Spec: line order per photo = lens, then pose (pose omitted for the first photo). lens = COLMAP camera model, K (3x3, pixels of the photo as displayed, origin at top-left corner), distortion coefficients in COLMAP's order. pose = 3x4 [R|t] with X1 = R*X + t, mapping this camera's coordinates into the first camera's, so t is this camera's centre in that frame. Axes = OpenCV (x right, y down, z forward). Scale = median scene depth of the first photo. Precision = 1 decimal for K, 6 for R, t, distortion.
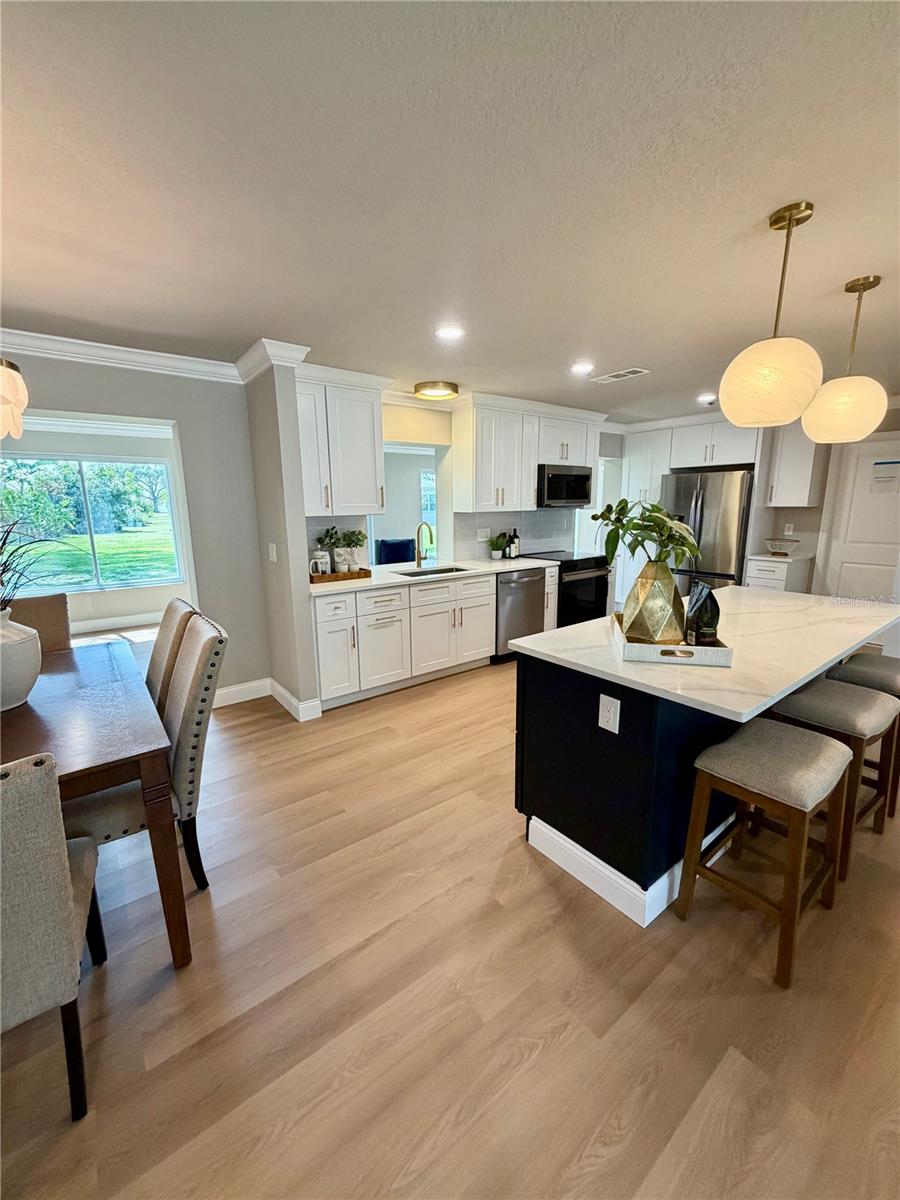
lens RADIAL K [[478.5, 0, 450.0], [0, 478.5, 600.0], [0, 0, 1]] dist [0.000627, -0.000591]
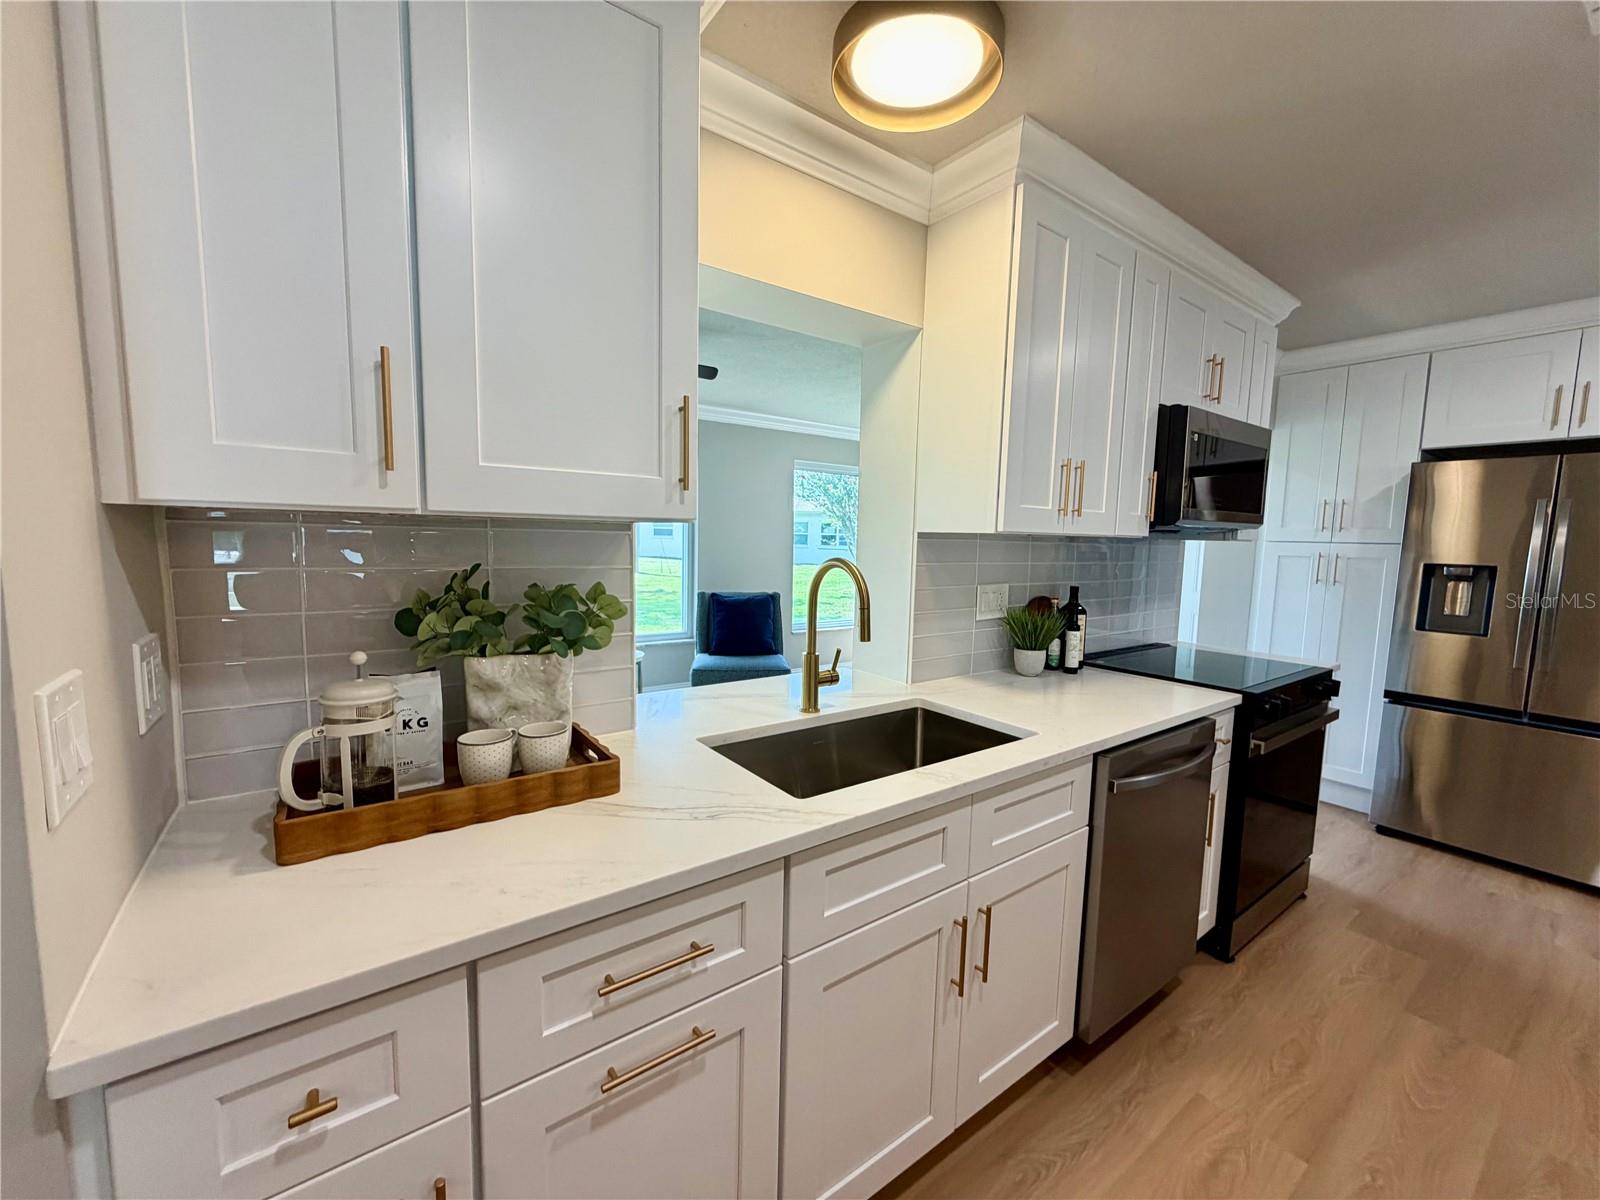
lens RADIAL K [[637.9, 0, 800.0], [0, 637.9, 600.0], [0, 0, 1]] dist [0.000627, -0.000591]
pose [[0.999073, 0.036423, -0.022951, -0.064619], [-0.038515, 0.994393, -0.098489, -0.096342], [0.019235, 0.099282, 0.994873, 0.596837]]
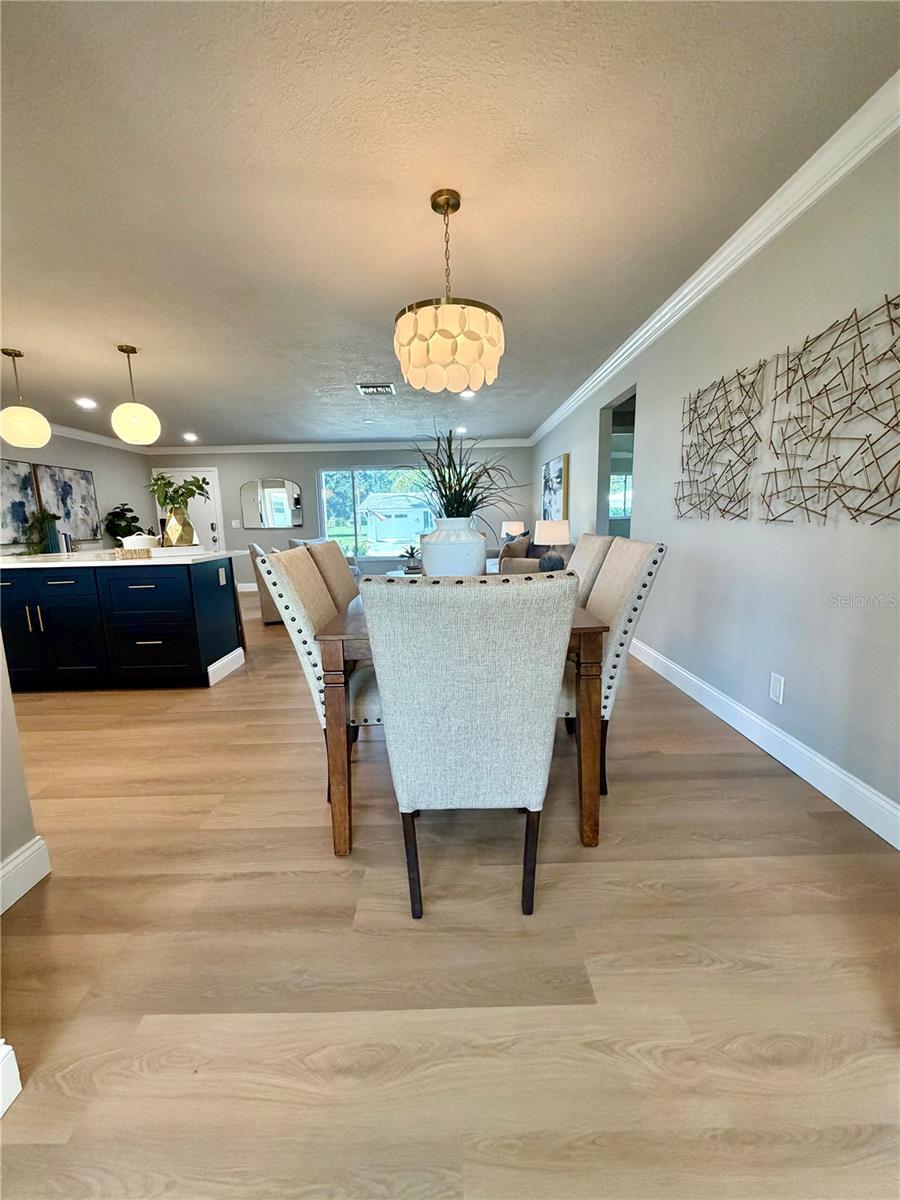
lens RADIAL K [[478.5, 0, 450.0], [0, 478.5, 600.0], [0, 0, 1]] dist [0.000627, -0.000591]
pose [[-0.795555, -0.069064, 0.601933, -0.668929], [0.150673, 0.939720, 0.306960, -0.062421], [-0.586848, 0.334898, -0.737192, 0.767012]]
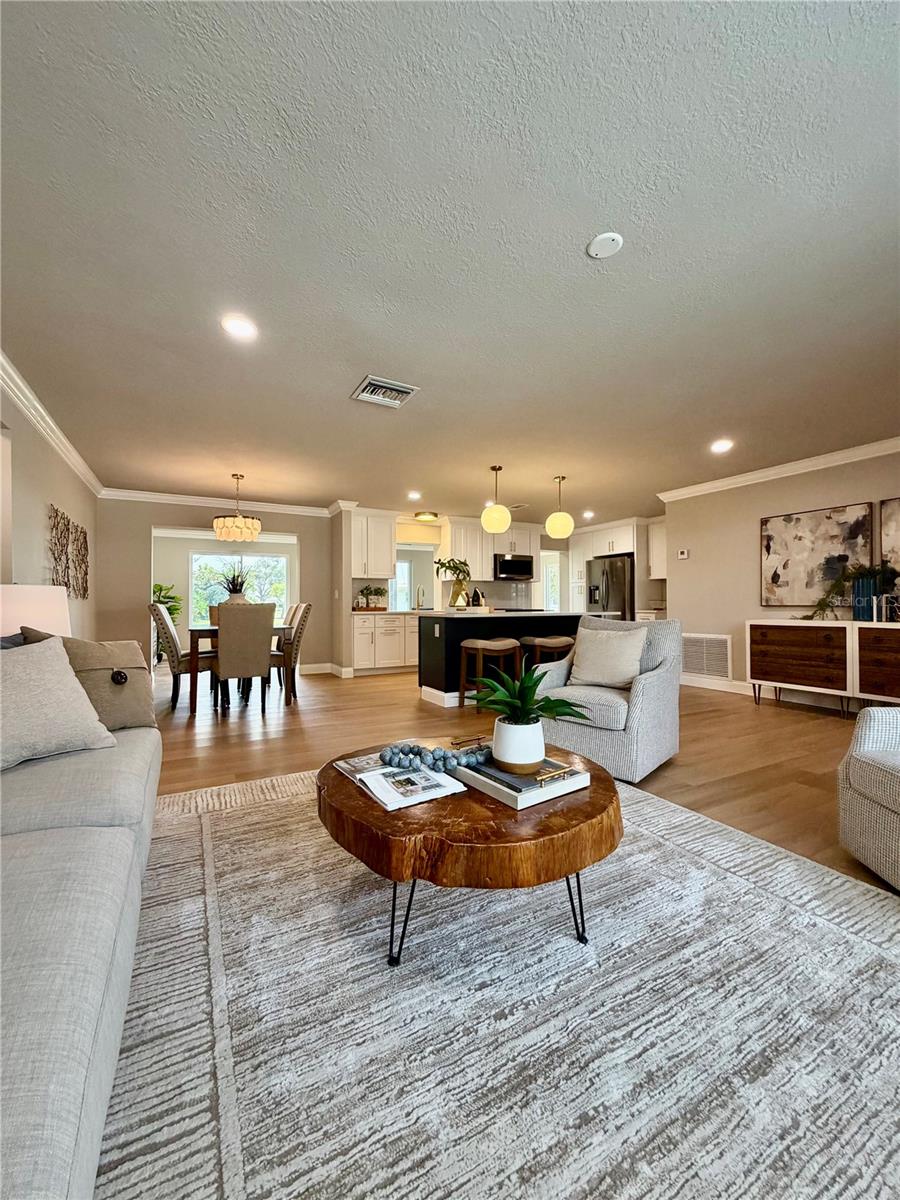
lens RADIAL K [[478.5, 0, 450.0], [0, 478.5, 600.0], [0, 0, 1]] dist [0.000627, -0.000591]
pose [[0.985962, 0.005519, -0.166876, 0.339885], [-0.039630, 0.978628, -0.201783, 0.240795], [0.162196, 0.205564, 0.965109, -0.672820]]
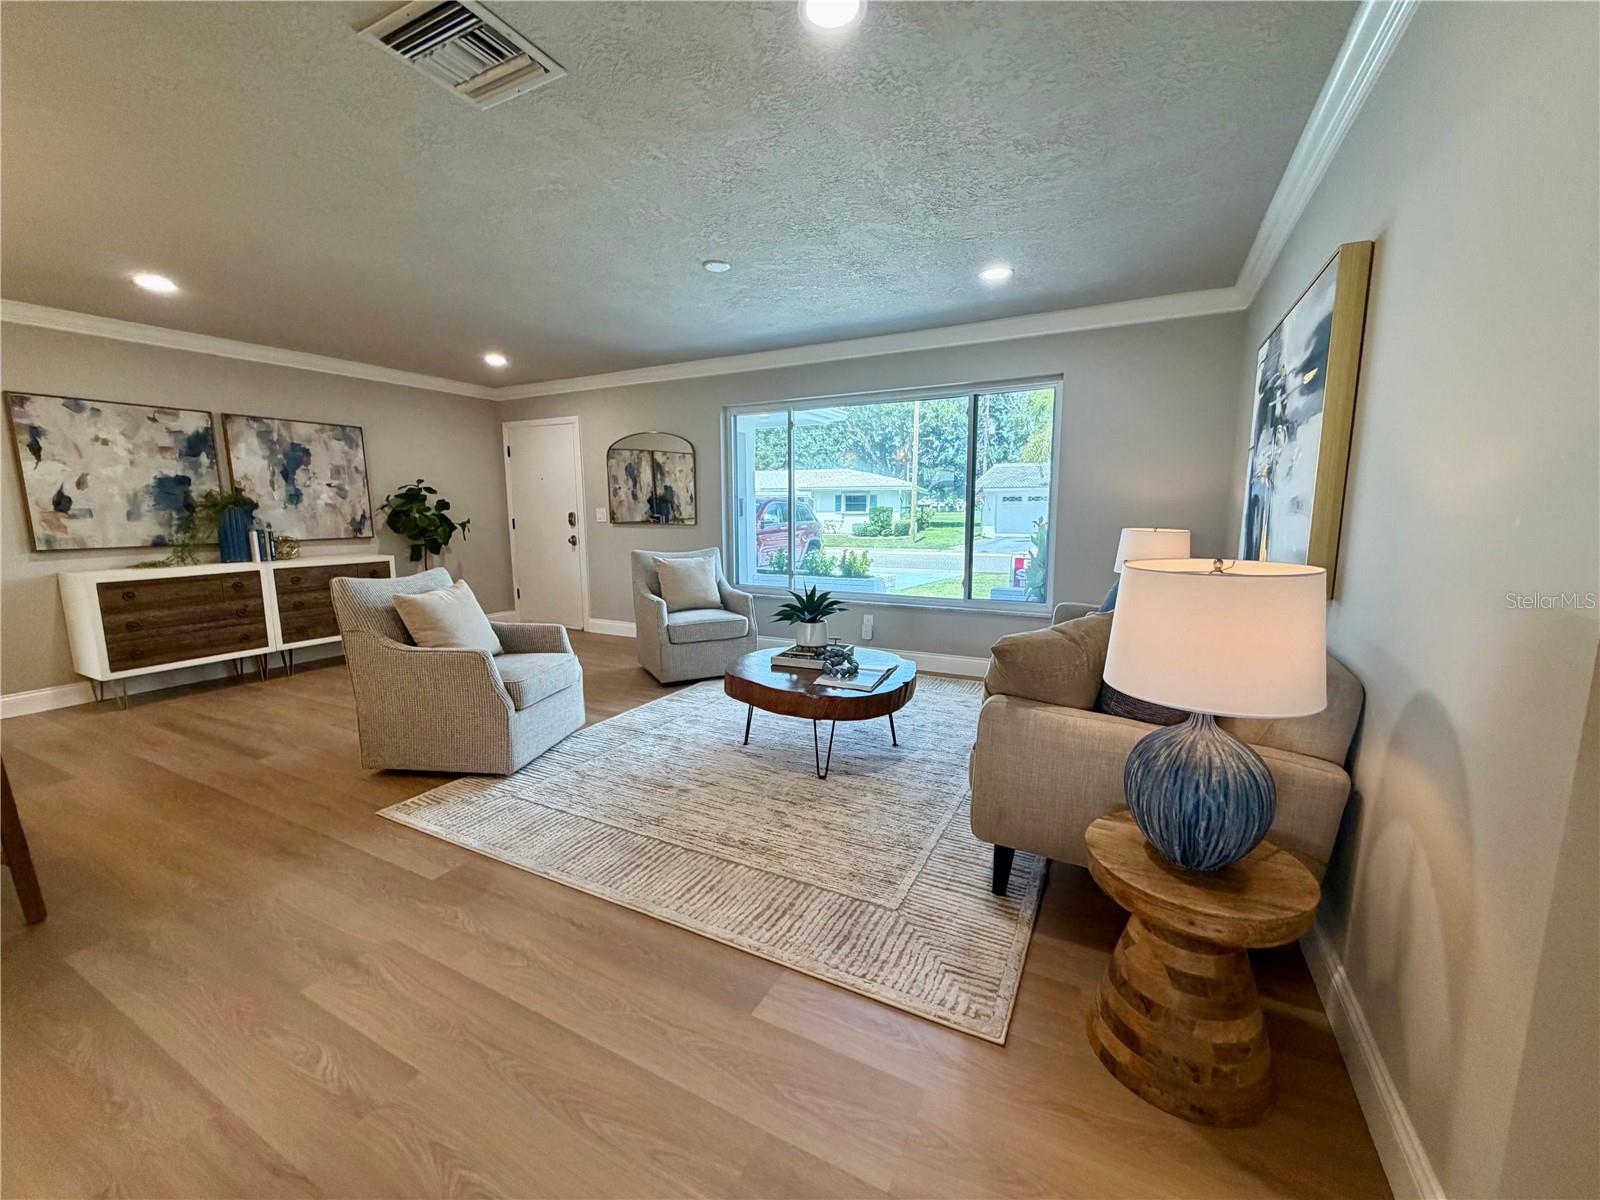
lens RADIAL K [[637.9, 0, 800.0], [0, 637.9, 600.0], [0, 0, 1]] dist [0.000627, -0.000591]
pose [[-0.419403, -0.116953, 0.900235, -0.336982], [0.188737, 0.958764, 0.212486, 0.067276], [-0.887964, 0.259025, -0.380035, -0.011456]]
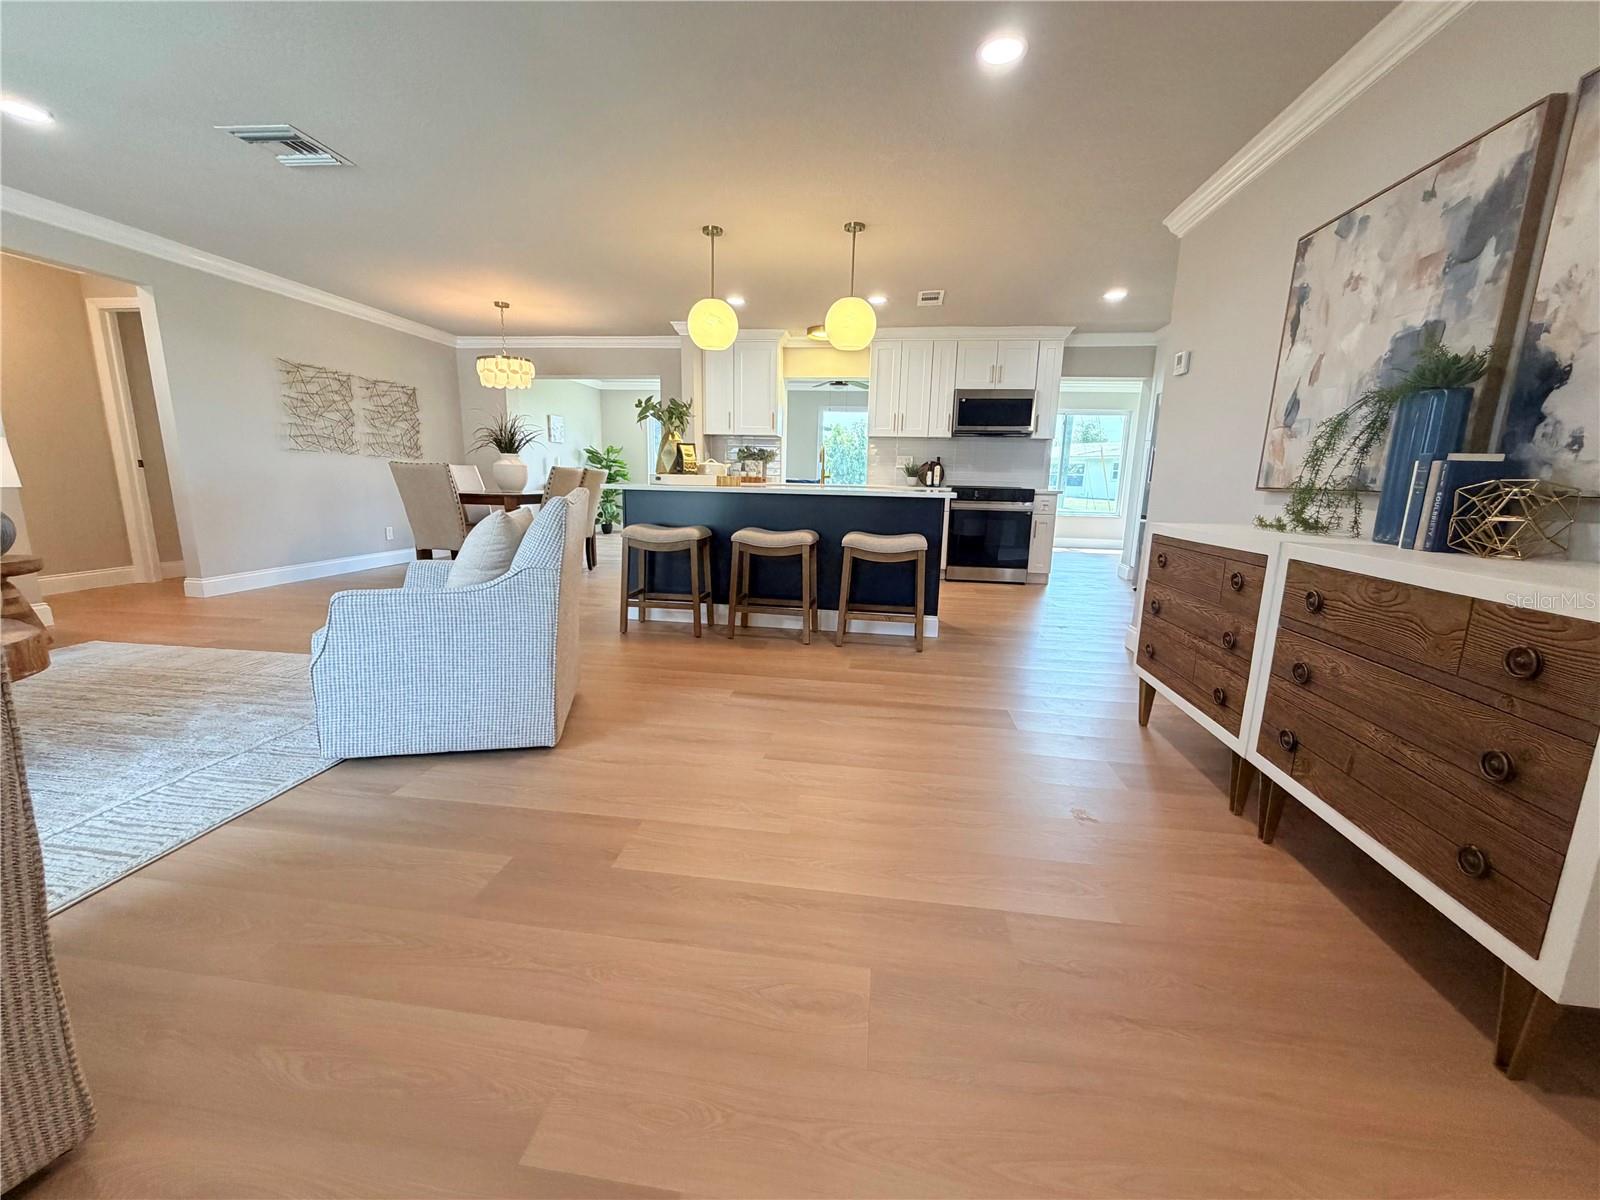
lens RADIAL K [[637.9, 0, 800.0], [0, 637.9, 600.0], [0, 0, 1]] dist [0.000627, -0.000591]
pose [[0.702575, 0.161813, -0.692969, 1.014811], [-0.169718, 0.983805, 0.057655, 0.129949], [0.691075, 0.077103, 0.718659, -0.139155]]
